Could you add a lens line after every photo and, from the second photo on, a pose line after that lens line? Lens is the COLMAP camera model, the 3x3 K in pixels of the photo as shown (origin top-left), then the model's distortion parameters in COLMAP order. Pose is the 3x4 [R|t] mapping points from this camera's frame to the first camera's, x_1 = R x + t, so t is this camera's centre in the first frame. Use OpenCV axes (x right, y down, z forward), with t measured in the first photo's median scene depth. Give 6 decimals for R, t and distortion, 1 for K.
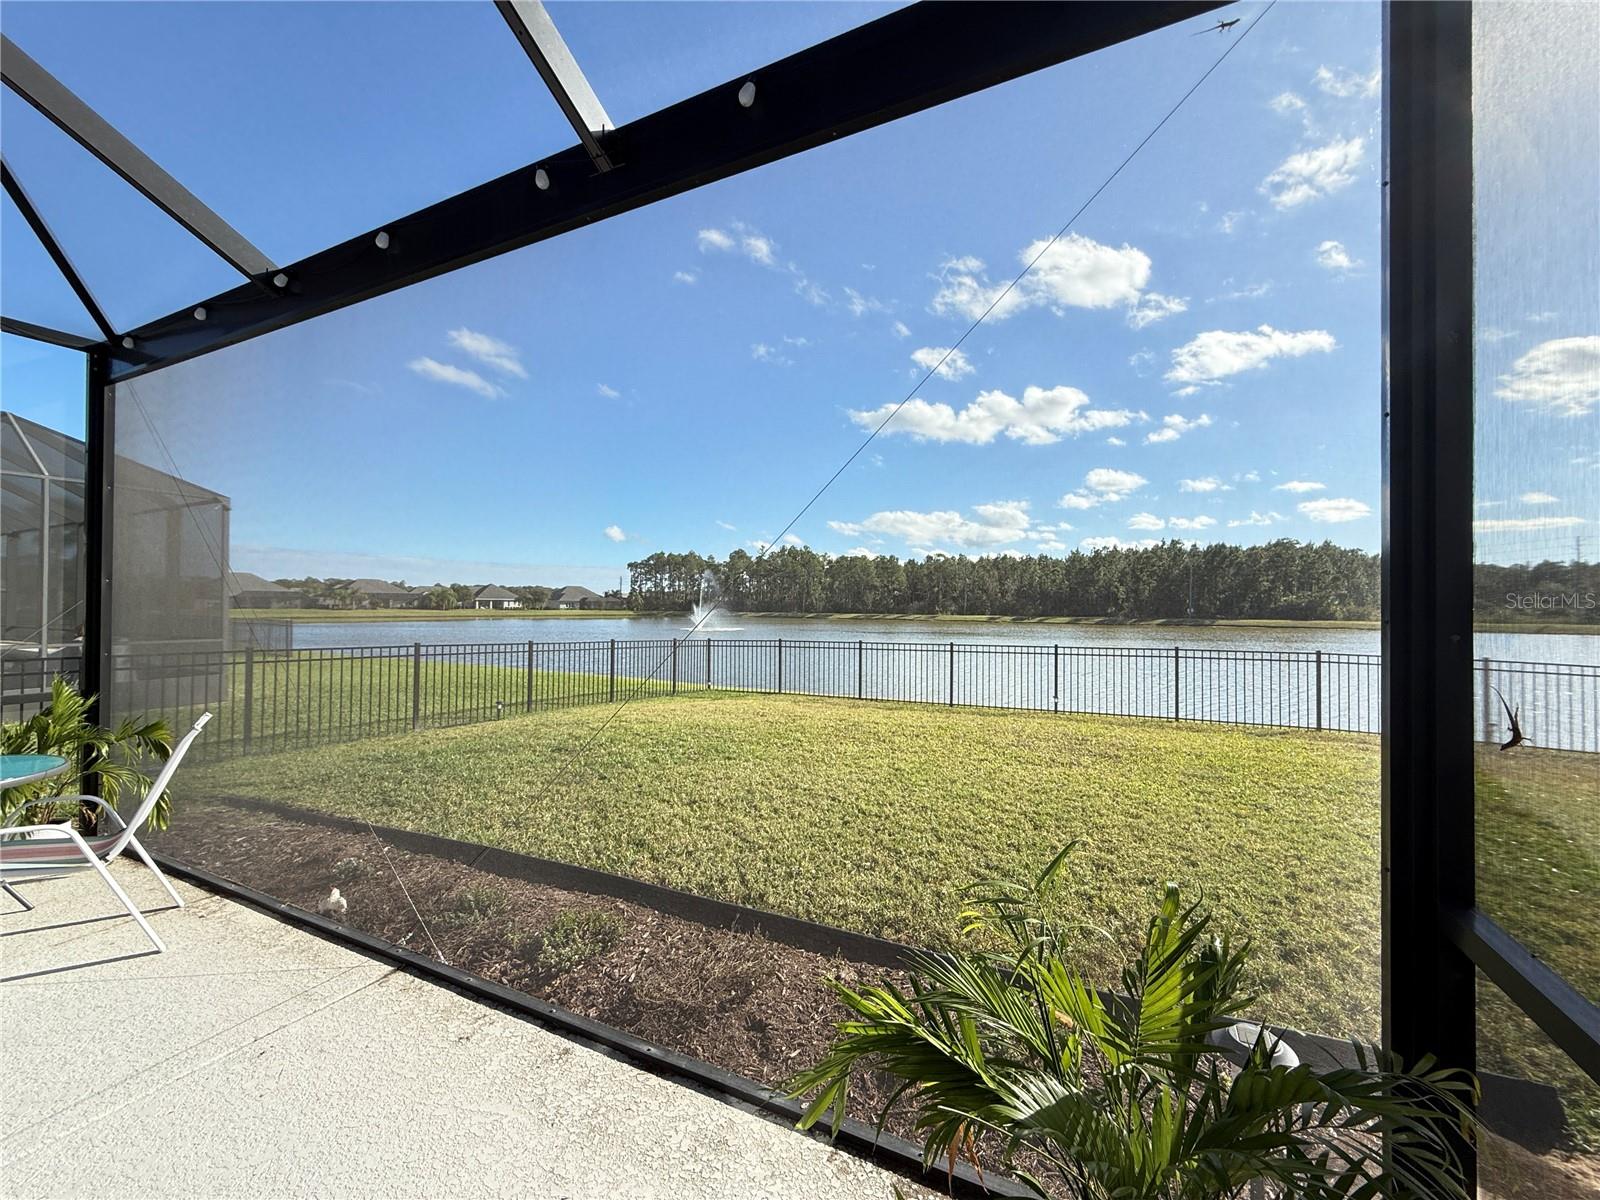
lens RADIAL K [[640.4, 0, 843.5], [0, 640.4, 596.5], [0, 0, 1]] dist [-0.000665, -0.000264]
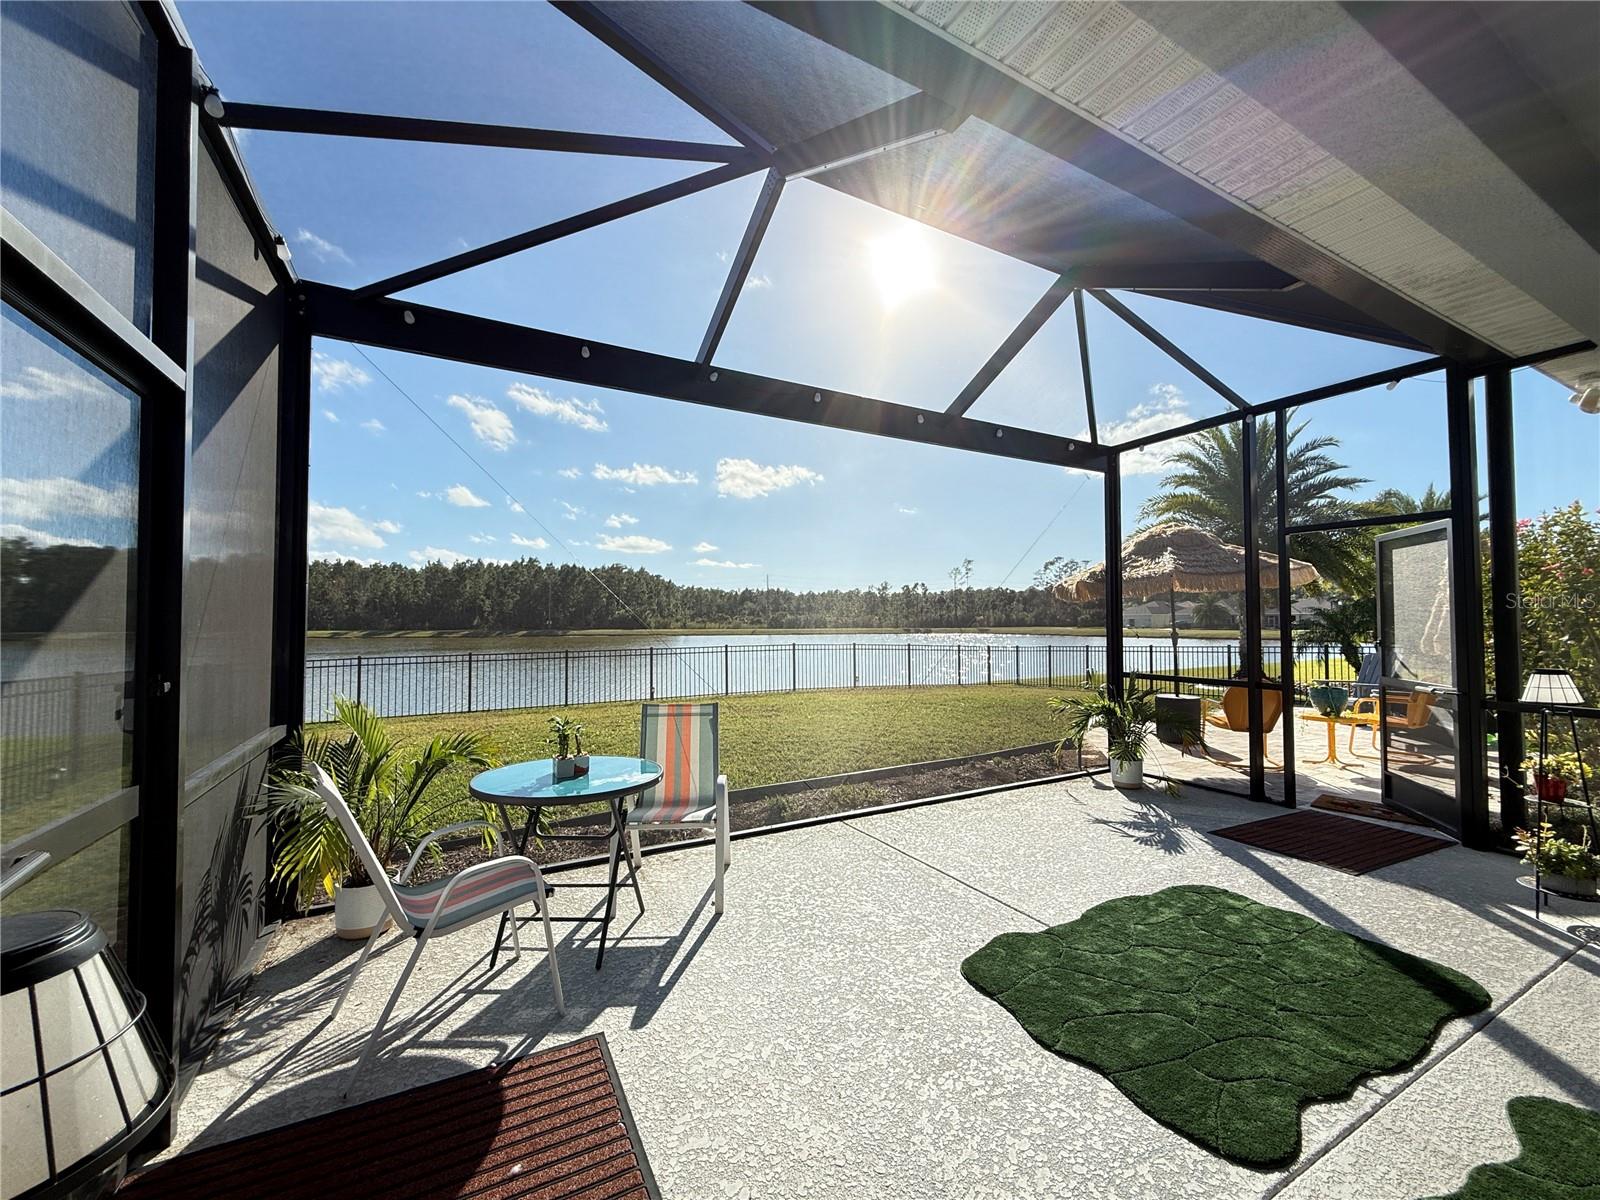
lens RADIAL K [[640.4, 0, 798.4], [0, 640.4, 607.2], [0, 0, 1]] dist [-0.000665, -0.000264]
pose [[0.574484, 0.009813, 0.818457, -0.108219], [-0.008259, 0.999947, -0.006192, -0.001212], [-0.818474, -0.003203, 0.574534, -0.001776]]
